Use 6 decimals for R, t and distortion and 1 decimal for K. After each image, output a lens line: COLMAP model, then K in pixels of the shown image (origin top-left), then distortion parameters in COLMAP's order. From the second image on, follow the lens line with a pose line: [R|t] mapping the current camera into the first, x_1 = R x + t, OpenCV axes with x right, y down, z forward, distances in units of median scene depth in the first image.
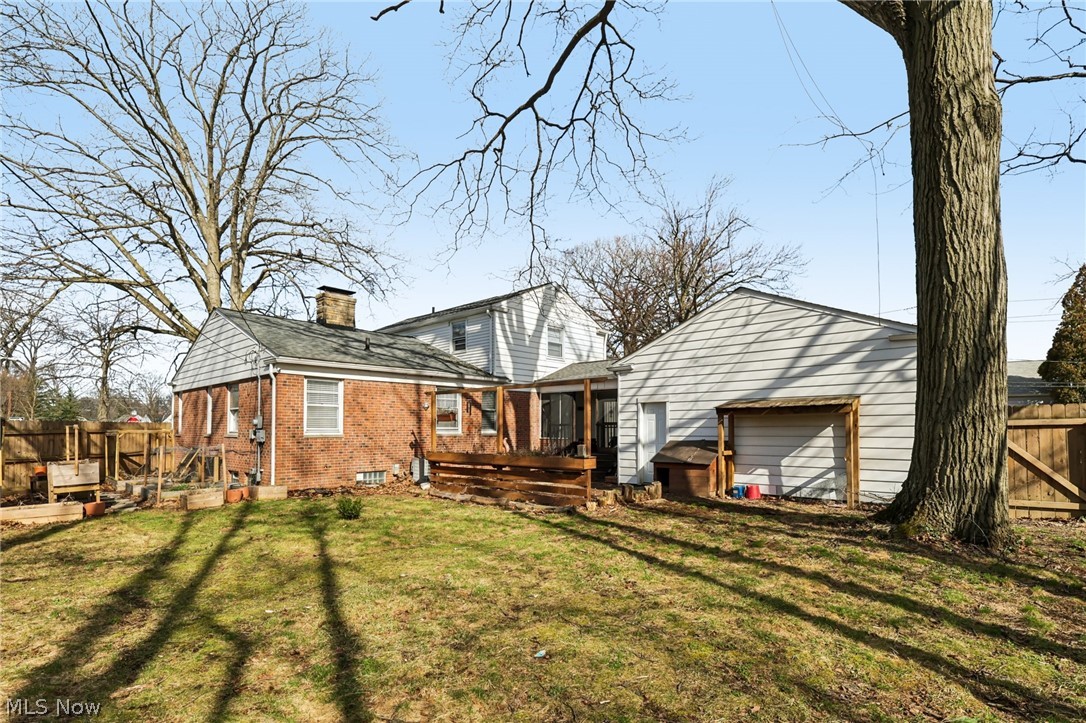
lens RADIAL K [[504.2, 0, 544.3], [0, 504.2, 342.4], [0, 0, 1]] dist [0.001383, 0.000225]
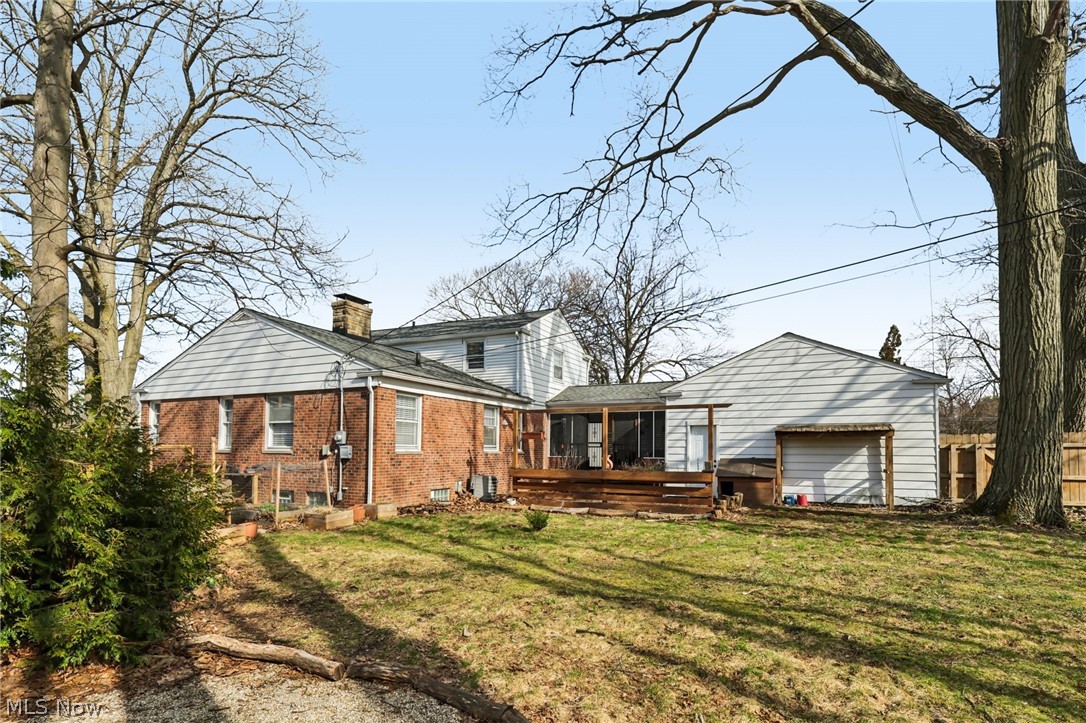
lens RADIAL K [[507.7, 0, 541.0], [0, 507.7, 354.8], [0, 0, 1]] dist [0.000582, 0.000434]
pose [[0.959318, 0.059243, 0.276044, -0.535390], [-0.055300, 0.998226, -0.022053, 0.005121], [-0.276861, 0.005890, 0.960892, -0.016010]]
